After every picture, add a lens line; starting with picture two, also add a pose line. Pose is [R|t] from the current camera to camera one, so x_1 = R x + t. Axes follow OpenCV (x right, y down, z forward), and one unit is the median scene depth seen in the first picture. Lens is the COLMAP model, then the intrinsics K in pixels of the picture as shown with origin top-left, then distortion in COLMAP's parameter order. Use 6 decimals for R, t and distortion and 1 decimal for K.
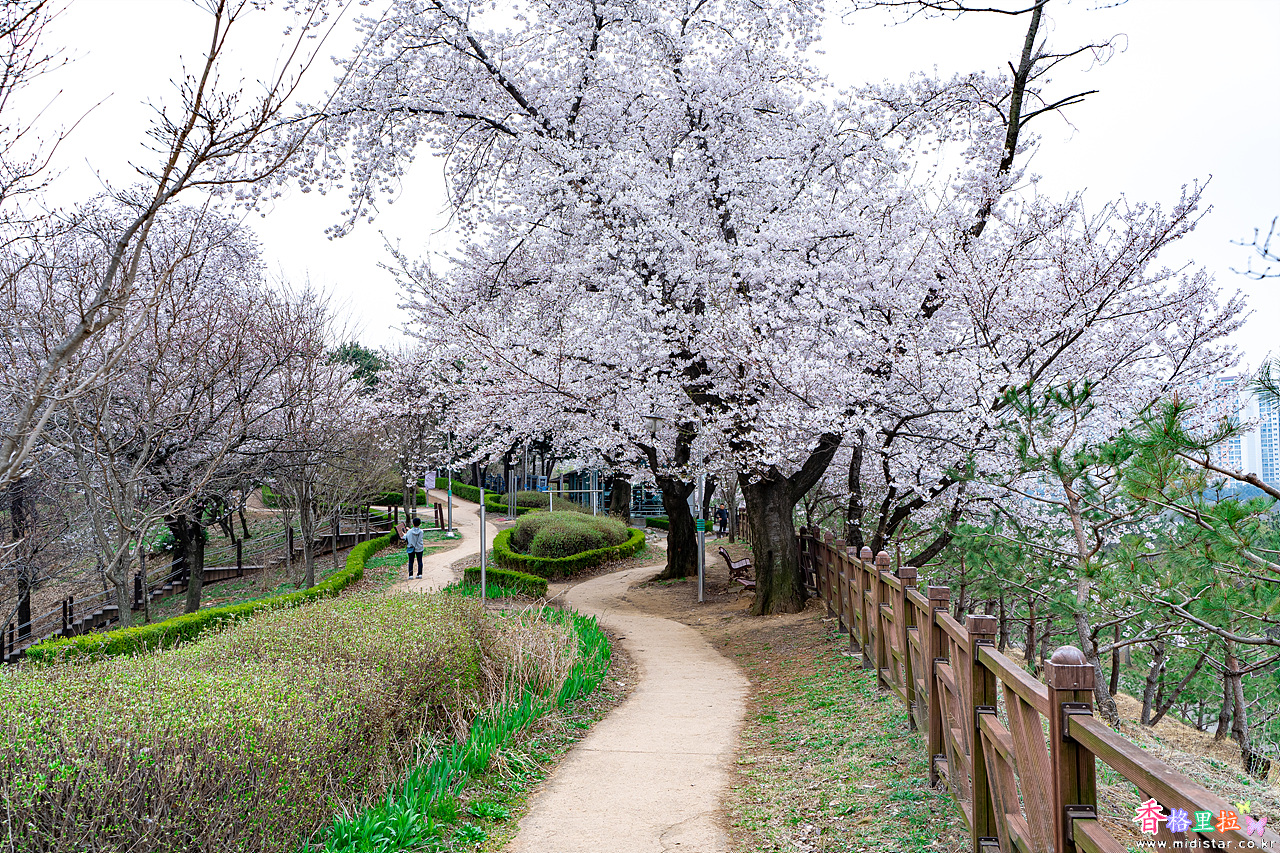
lens RADIAL K [[1045.1, 0, 640.5], [0, 1045.1, 423.9], [0, 0, 1]] dist [-0.007964, 0.004981]
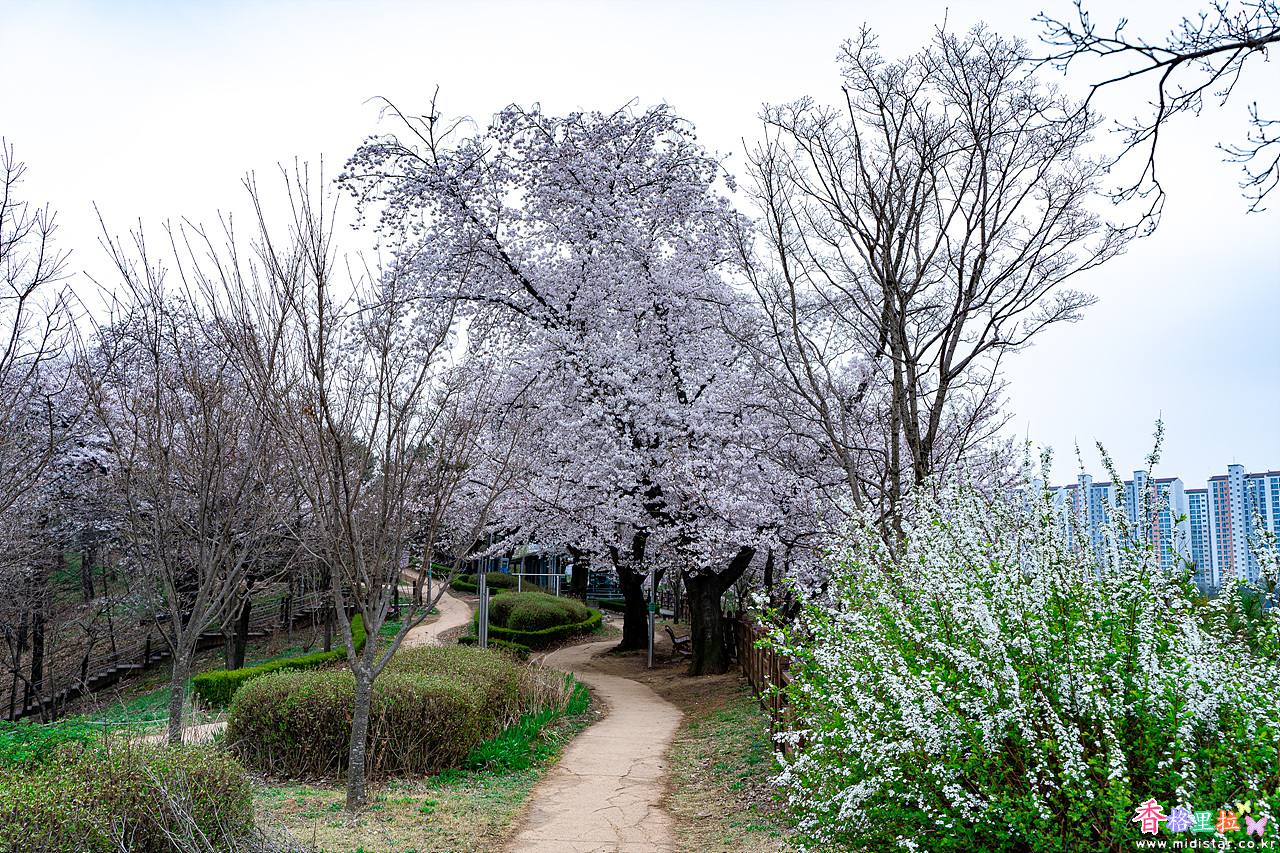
lens RADIAL K [[1045.1, 0, 641.4], [0, 1045.1, 430.6], [0, 0, 1]] dist [-0.007964, 0.004981]
pose [[0.998151, 0.038891, 0.046716, -0.029907], [-0.035456, 0.996756, -0.072246, -0.033484], [-0.049374, 0.070456, 0.996292, -0.369630]]
